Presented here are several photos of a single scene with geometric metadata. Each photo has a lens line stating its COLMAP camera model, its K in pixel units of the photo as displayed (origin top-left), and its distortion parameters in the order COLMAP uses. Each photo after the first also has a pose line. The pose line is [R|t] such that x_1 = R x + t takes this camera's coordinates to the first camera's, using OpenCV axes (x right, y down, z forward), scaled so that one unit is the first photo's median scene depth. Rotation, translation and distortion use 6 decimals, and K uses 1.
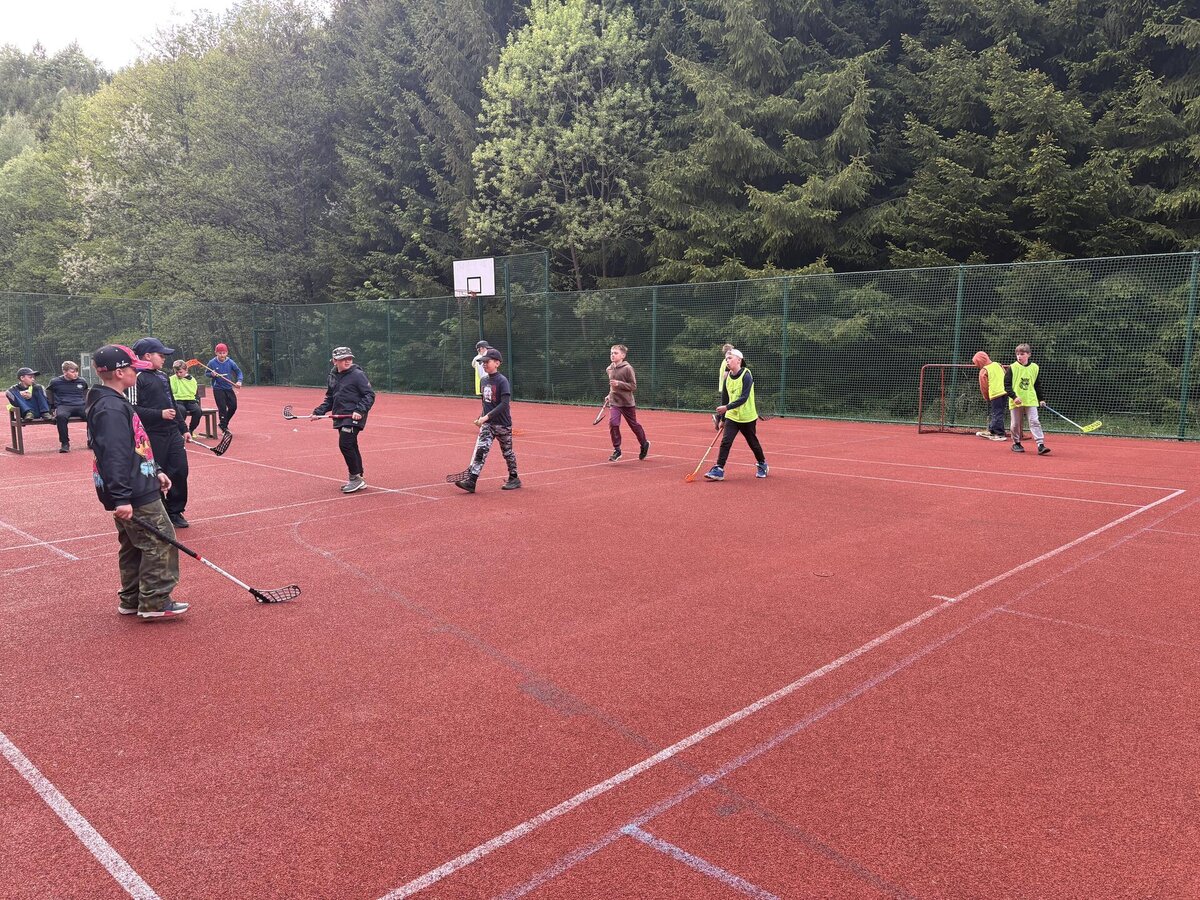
lens RADIAL K [[911.9, 0, 604.3], [0, 911.9, 452.4], [0, 0, 1]] dist [0.022511, -0.005699]
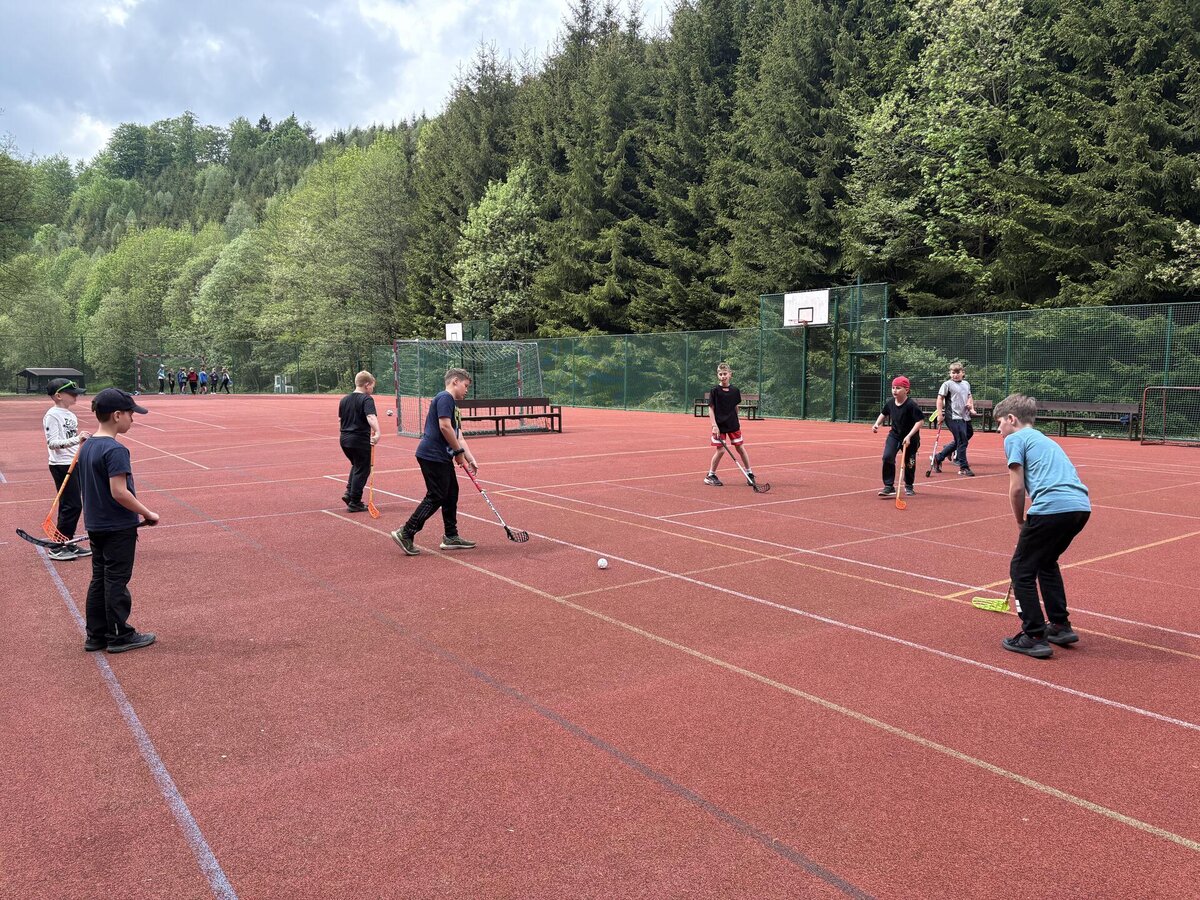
lens RADIAL K [[911.9, 0, 604.3], [0, 911.9, 452.4], [0, 0, 1]] dist [0.022511, -0.005699]
pose [[0.981728, 0.018071, -0.189428, 0.537631], [-0.022465, 0.999525, -0.021076, 0.084764], [0.188957, 0.024947, 0.981668, -0.780816]]
